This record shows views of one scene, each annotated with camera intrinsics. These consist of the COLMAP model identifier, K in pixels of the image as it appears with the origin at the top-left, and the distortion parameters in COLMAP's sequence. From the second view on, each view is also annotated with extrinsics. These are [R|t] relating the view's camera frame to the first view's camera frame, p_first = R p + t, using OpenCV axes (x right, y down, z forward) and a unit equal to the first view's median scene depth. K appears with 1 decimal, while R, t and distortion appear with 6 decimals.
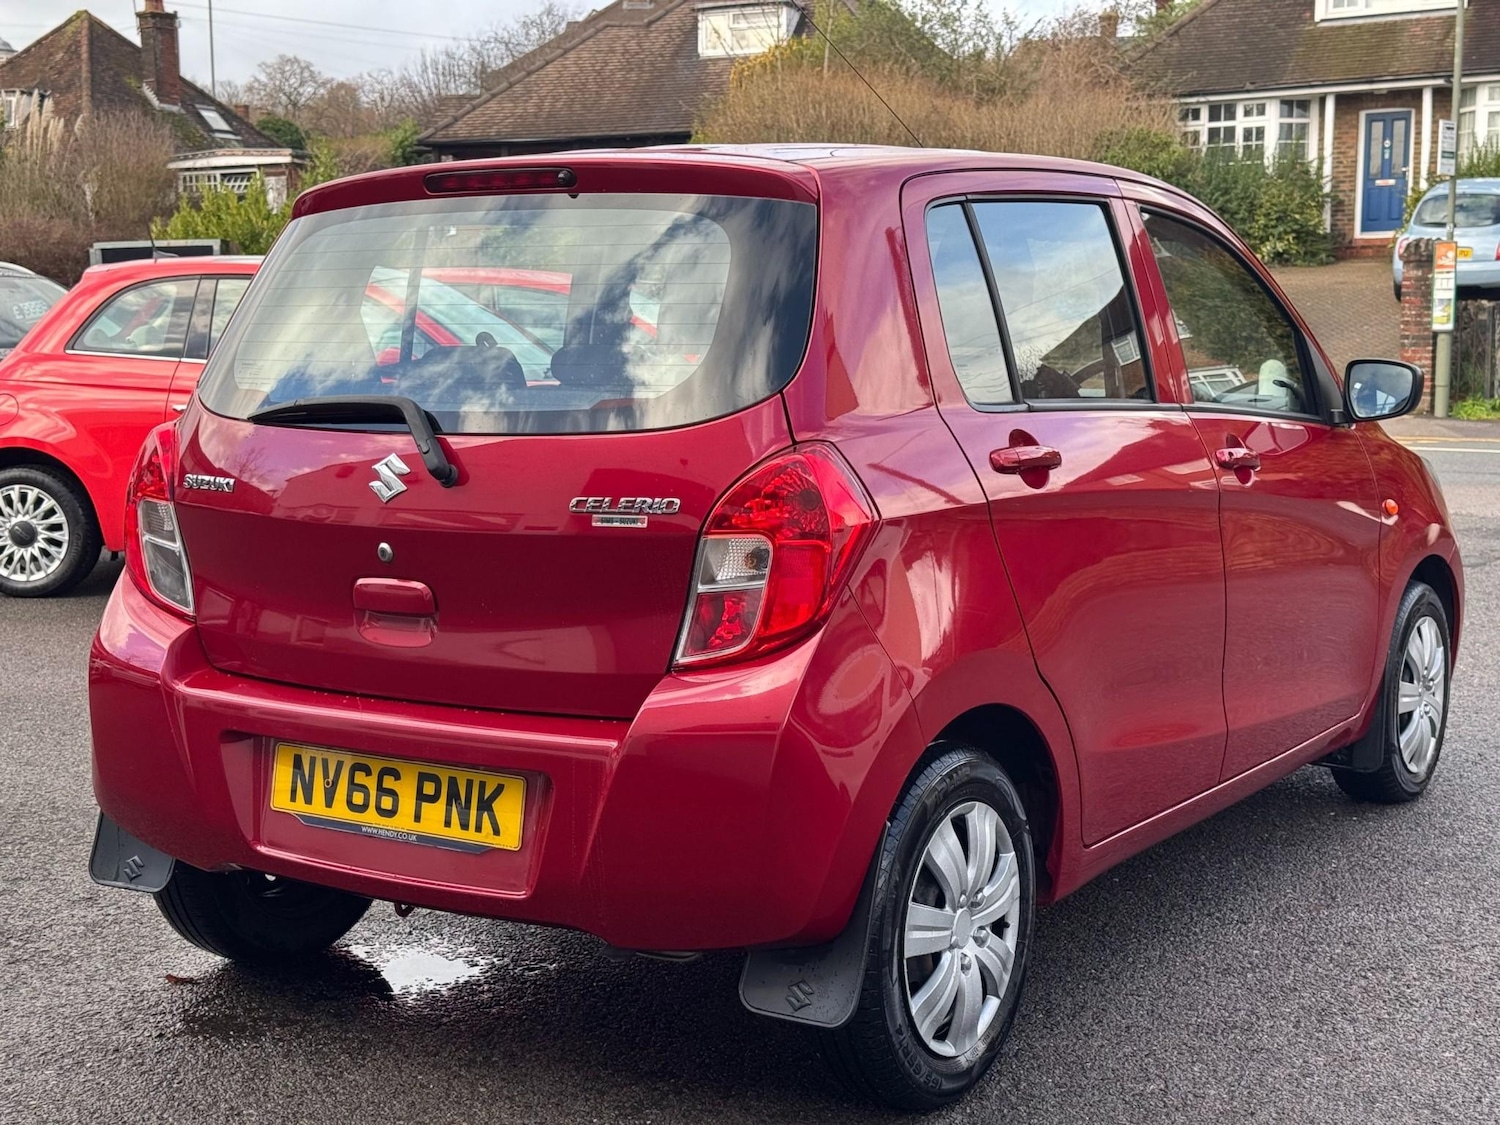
lens RADIAL K [[2081.5, 0, 748.5], [0, 2081.5, 590.2], [0, 0, 1]] dist [0.170304, -0.319221]
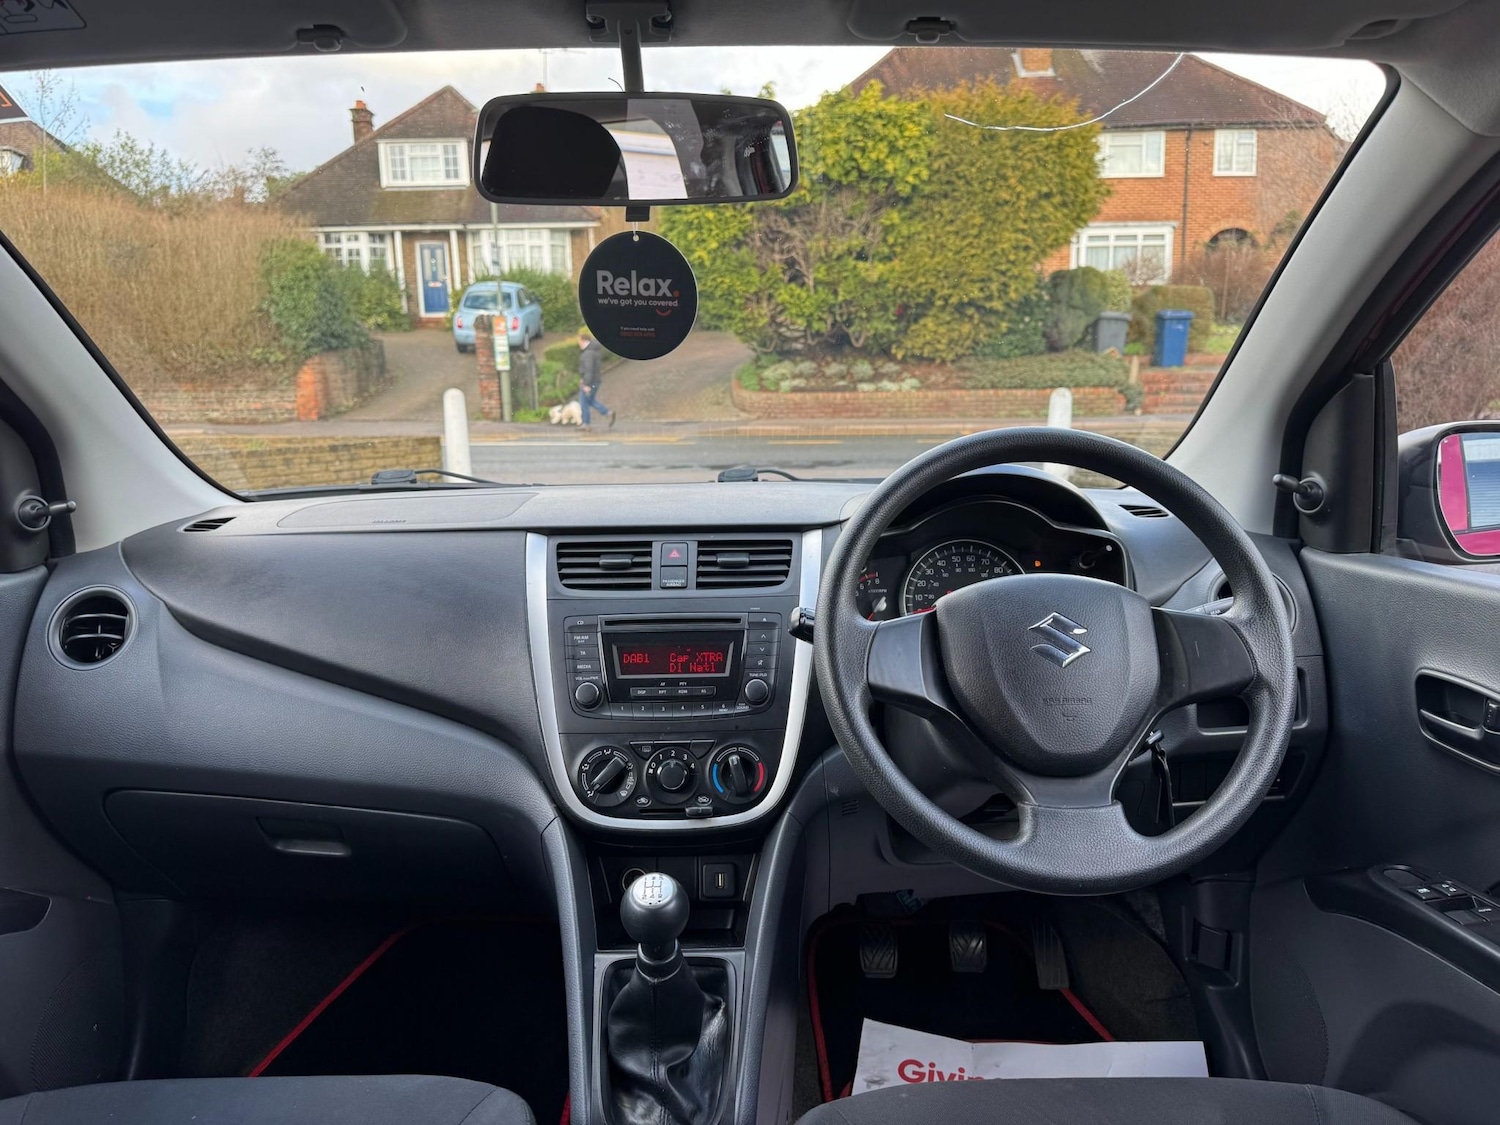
lens RADIAL K [[1063.6, 0, 750.0], [0, 1063.6, 562.5], [0, 0, 1]] dist [0.087990, -0.177890]
pose [[0.829105, -0.117576, 0.546591, 0.007126], [0.087594, 0.992881, 0.080708, -0.017425], [-0.552189, -0.019038, 0.833502, 0.142968]]
